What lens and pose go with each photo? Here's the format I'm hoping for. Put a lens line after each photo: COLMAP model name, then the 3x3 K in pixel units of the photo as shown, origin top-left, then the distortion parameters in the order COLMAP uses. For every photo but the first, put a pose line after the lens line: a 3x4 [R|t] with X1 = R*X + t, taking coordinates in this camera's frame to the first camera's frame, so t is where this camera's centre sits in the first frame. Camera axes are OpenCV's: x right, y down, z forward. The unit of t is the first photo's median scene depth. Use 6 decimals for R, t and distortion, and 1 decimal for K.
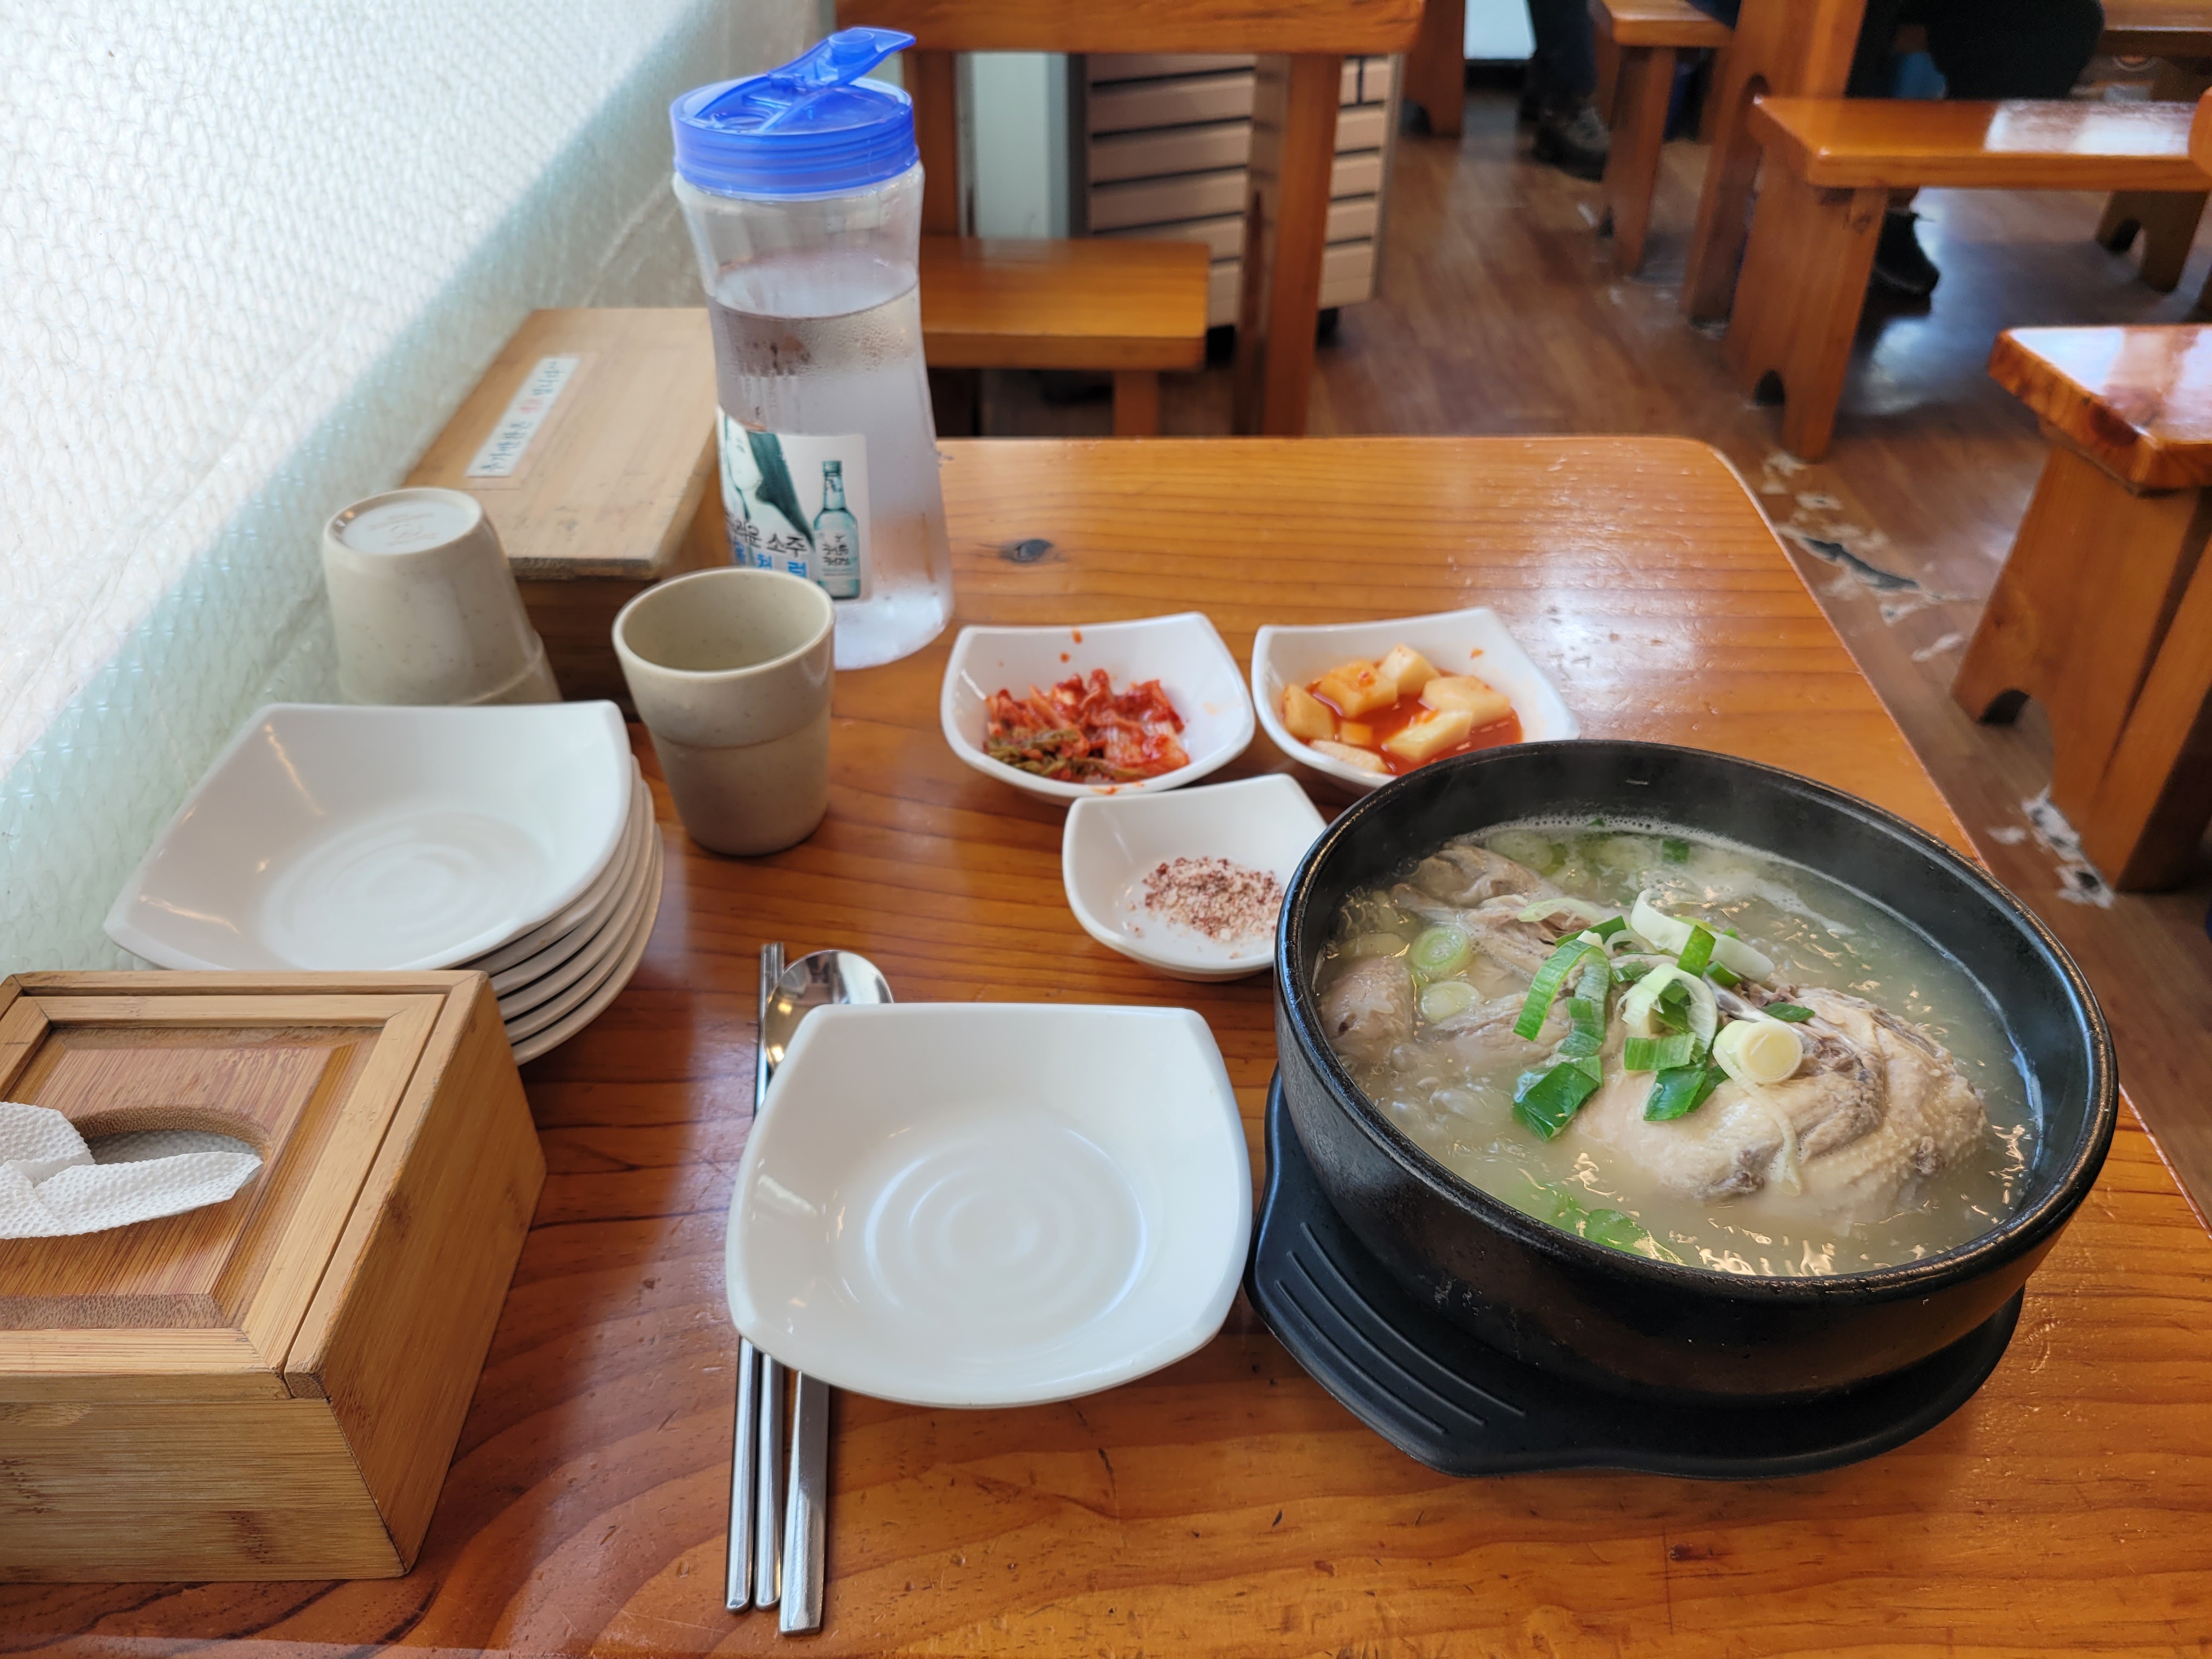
lens RADIAL K [[1706.9, 0, 1103.1], [0, 1706.9, 837.5], [0, 0, 1]] dist [0.006320, -0.017312]
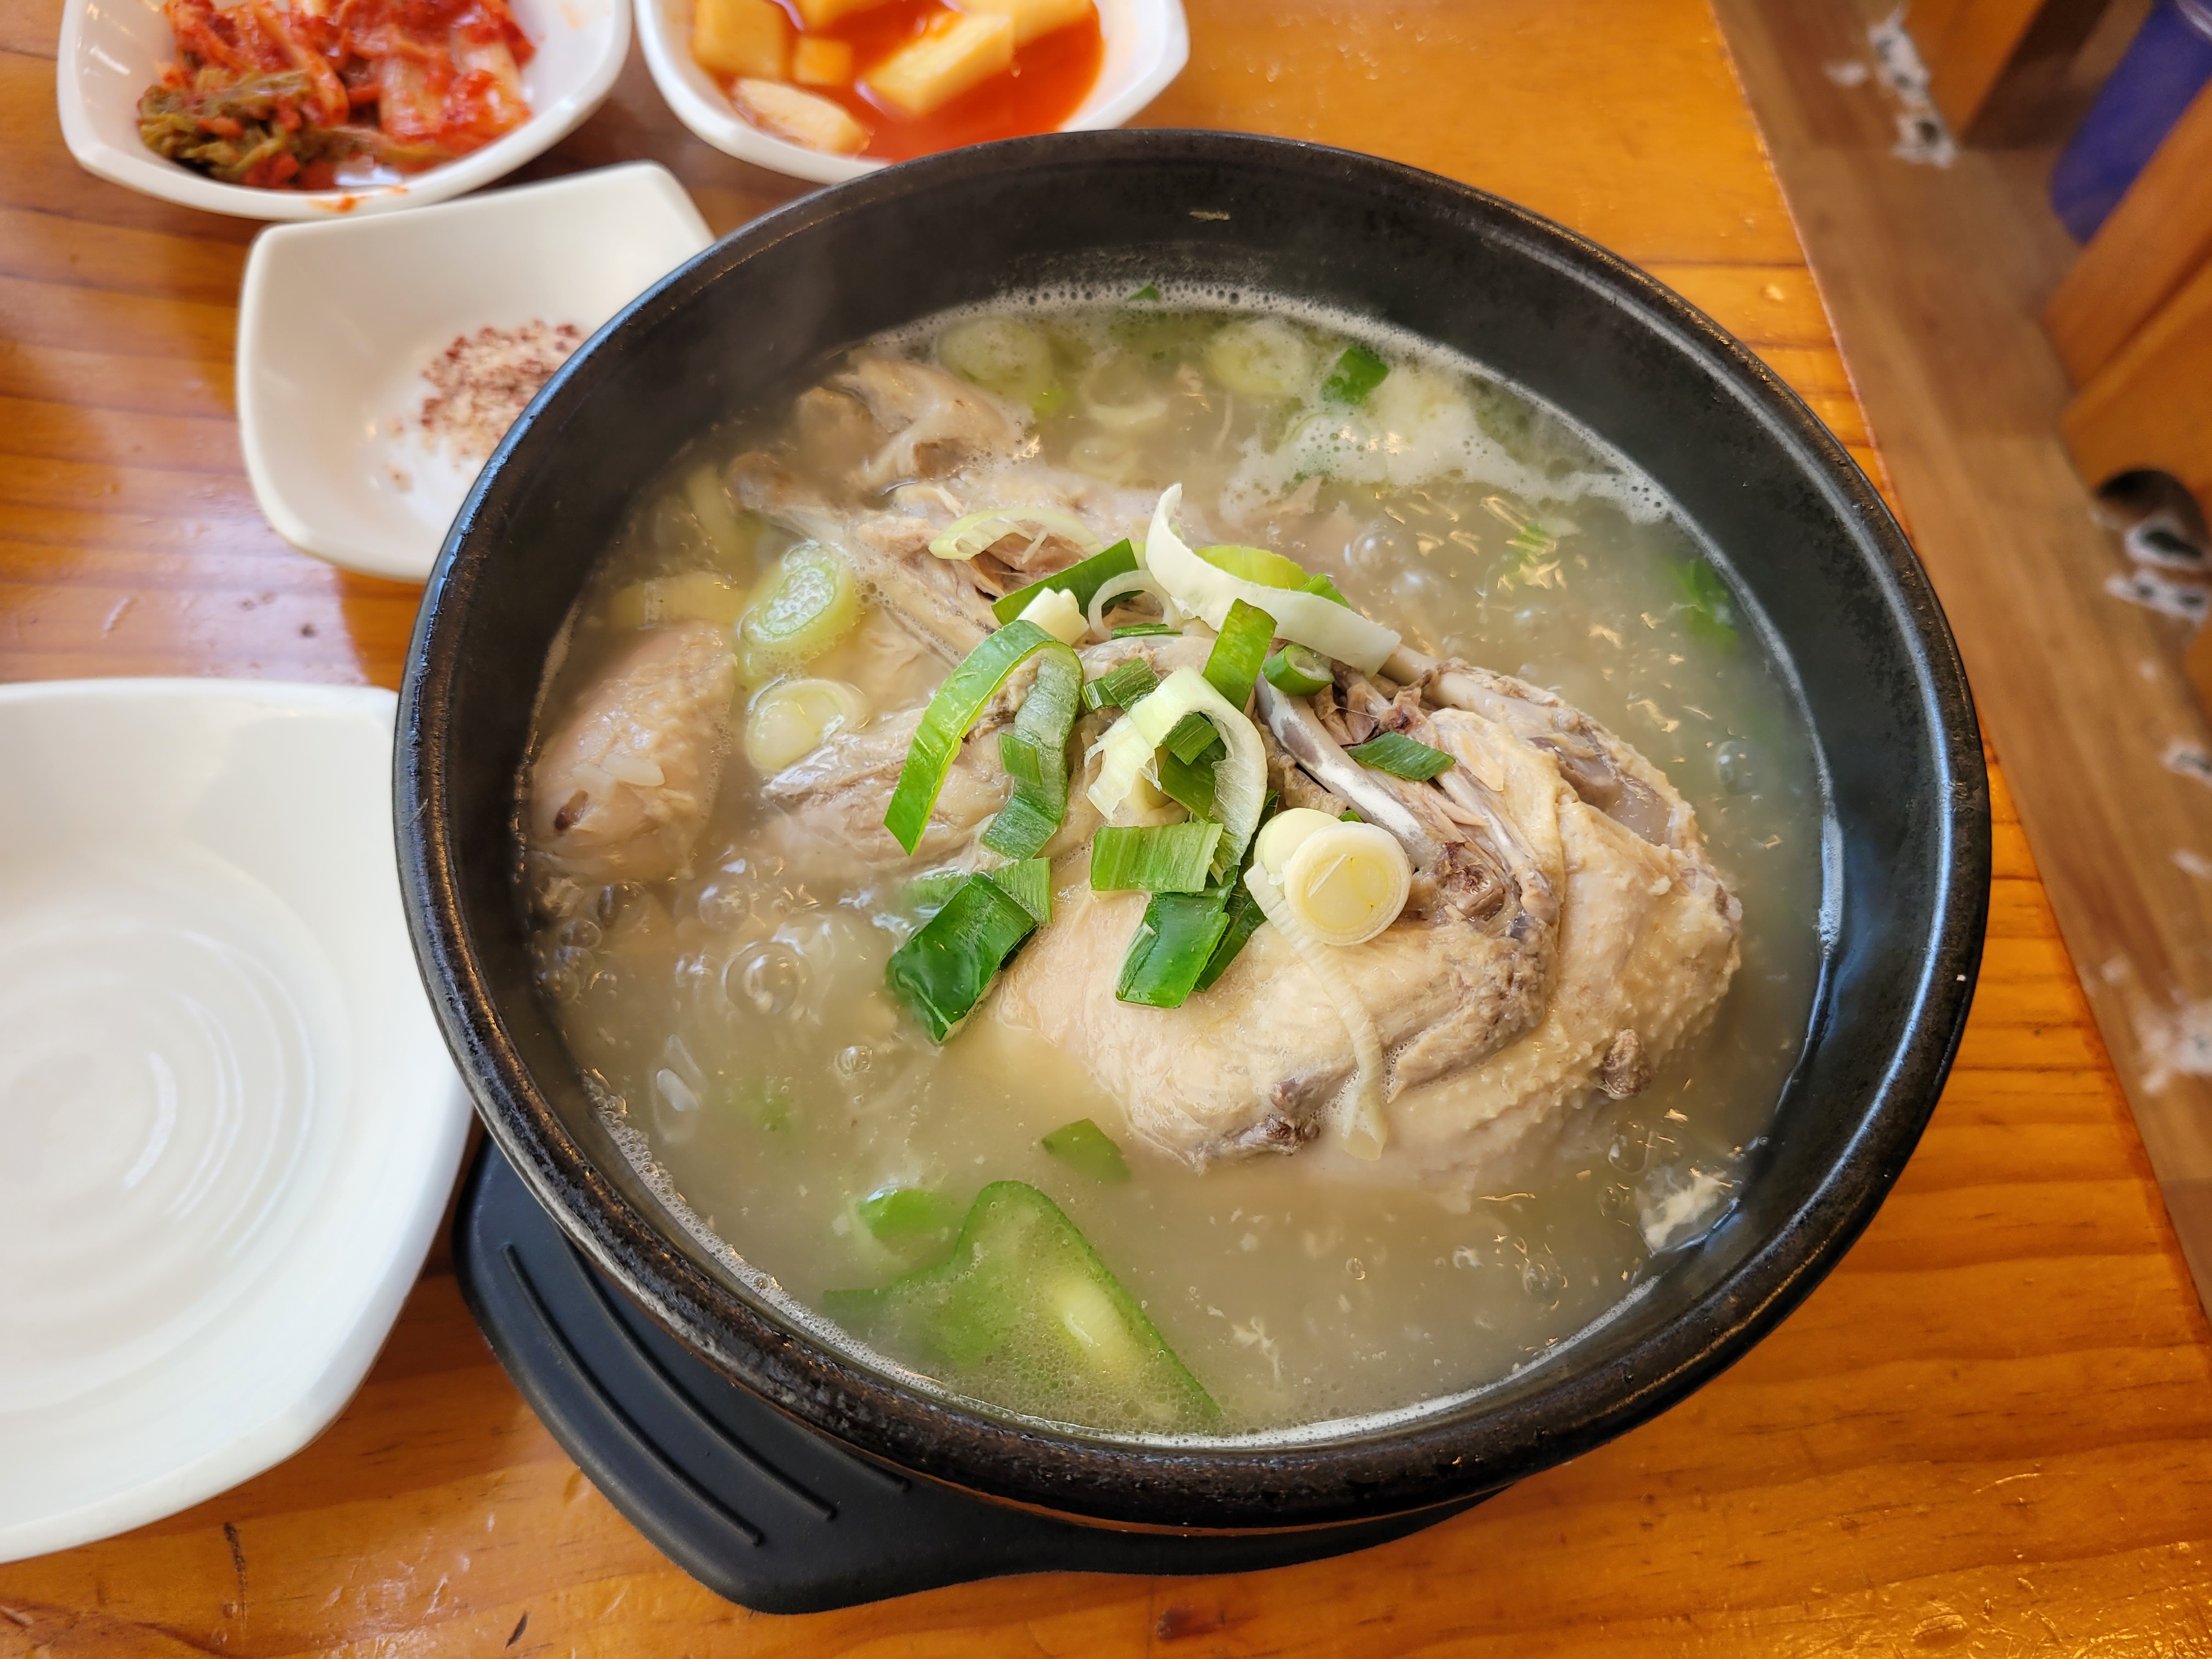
lens RADIAL K [[1706.9, 0, 1103.1], [0, 1706.9, 837.5], [0, 0, 1]] dist [0.006320, -0.017312]
pose [[0.993259, -0.069016, 0.093136, 0.258456], [0.023321, 0.905992, 0.422651, -0.097952], [-0.113550, -0.417630, 0.901494, 0.529532]]
